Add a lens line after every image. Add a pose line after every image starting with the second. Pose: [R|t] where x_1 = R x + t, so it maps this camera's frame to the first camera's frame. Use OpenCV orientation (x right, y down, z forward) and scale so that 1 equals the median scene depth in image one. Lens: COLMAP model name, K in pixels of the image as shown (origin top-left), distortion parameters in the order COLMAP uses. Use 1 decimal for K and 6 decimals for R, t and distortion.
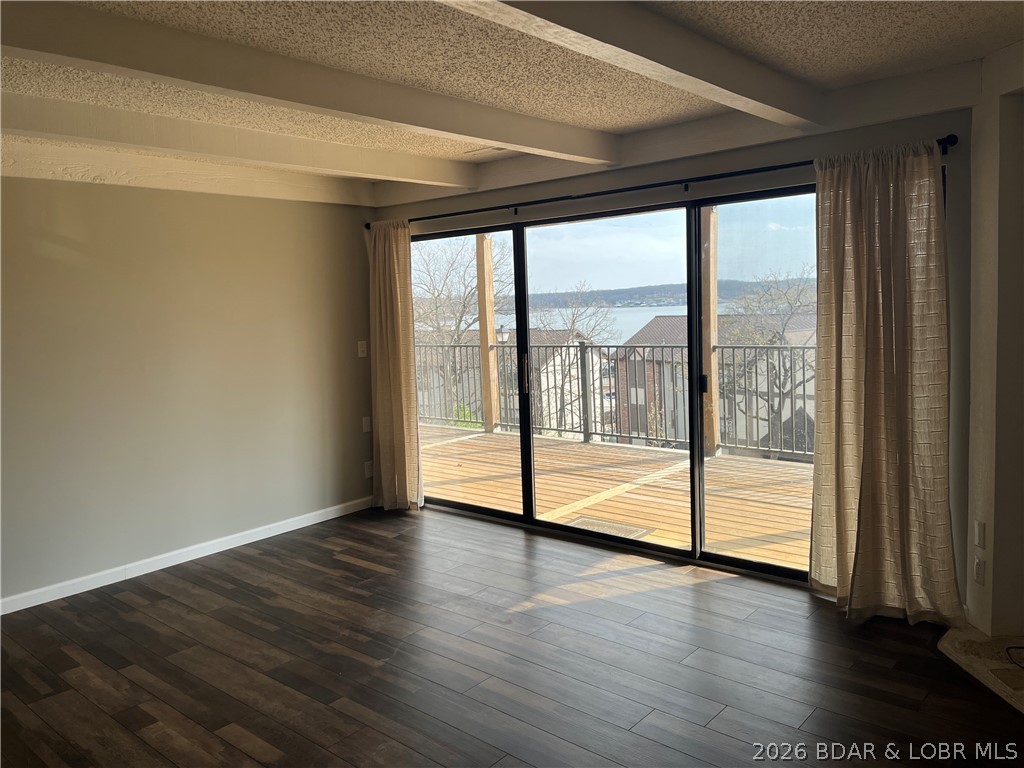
lens RADIAL K [[779.4, 0, 502.9], [0, 779.4, 375.1], [0, 0, 1]] dist [0.073390, -0.070434]
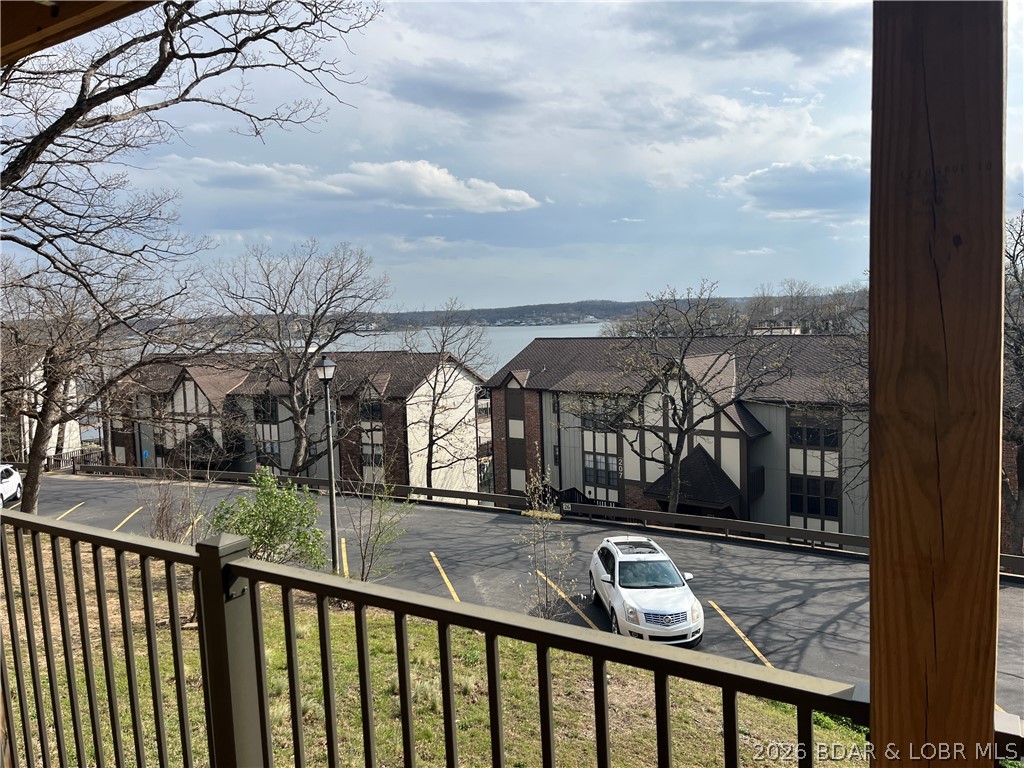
lens RADIAL K [[779.4, 0, 509.8], [0, 779.4, 375.5], [0, 0, 1]] dist [0.073390, -0.070434]
pose [[0.987147, -0.004688, 0.159744, 0.026076], [0.008367, 0.999715, -0.022363, -0.014504], [-0.159594, 0.023412, 0.986905, 0.138898]]
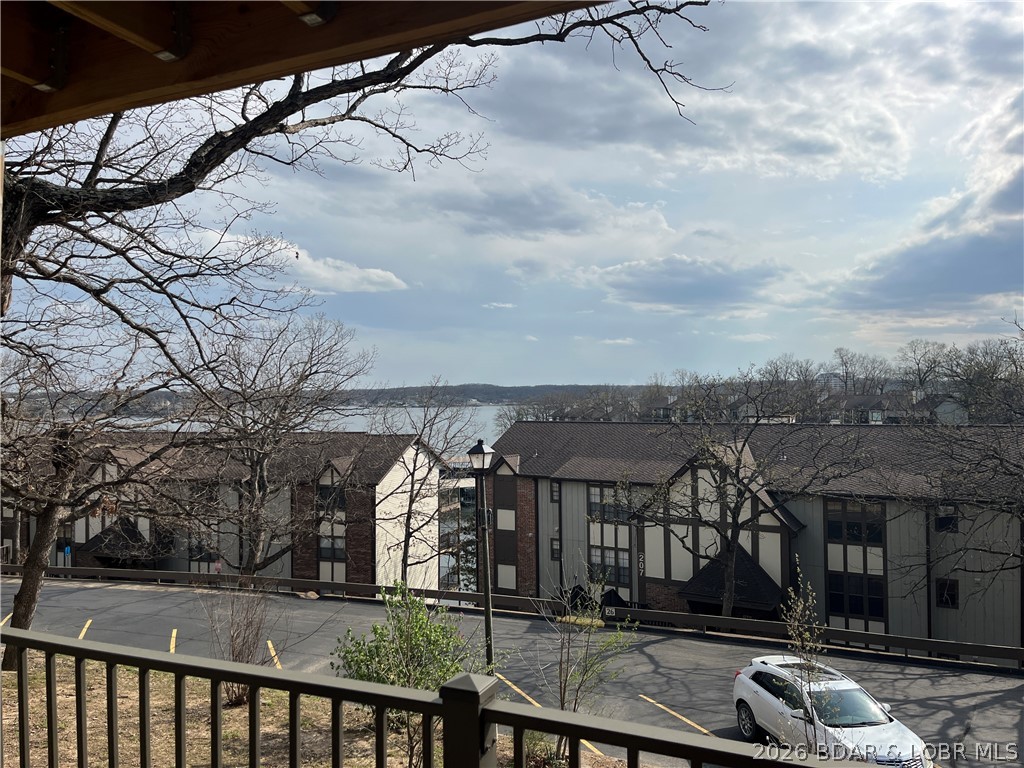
lens RADIAL K [[779.4, 0, 508.1], [0, 779.4, 385.8], [0, 0, 1]] dist [0.073390, -0.070434]
pose [[0.944353, 0.038231, 0.326706, -0.095124], [-0.001285, 0.993644, -0.112561, -0.020447], [-0.328933, 0.105877, 0.938399, 0.237192]]
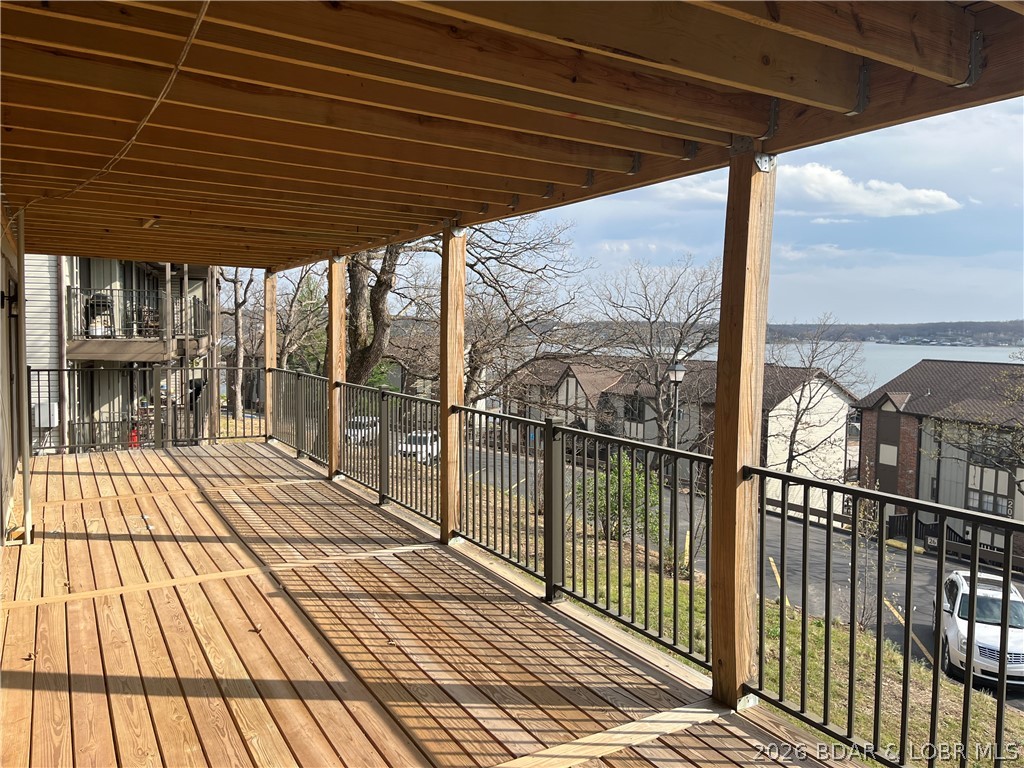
lens RADIAL K [[779.4, 0, 501.6], [0, 779.4, 385.7], [0, 0, 1]] dist [0.073390, -0.070434]
pose [[0.946558, 0.078943, -0.312723, 0.042648], [-0.083496, 0.996507, -0.001172, -0.011158], [0.311538, 0.027221, 0.949844, 0.082758]]
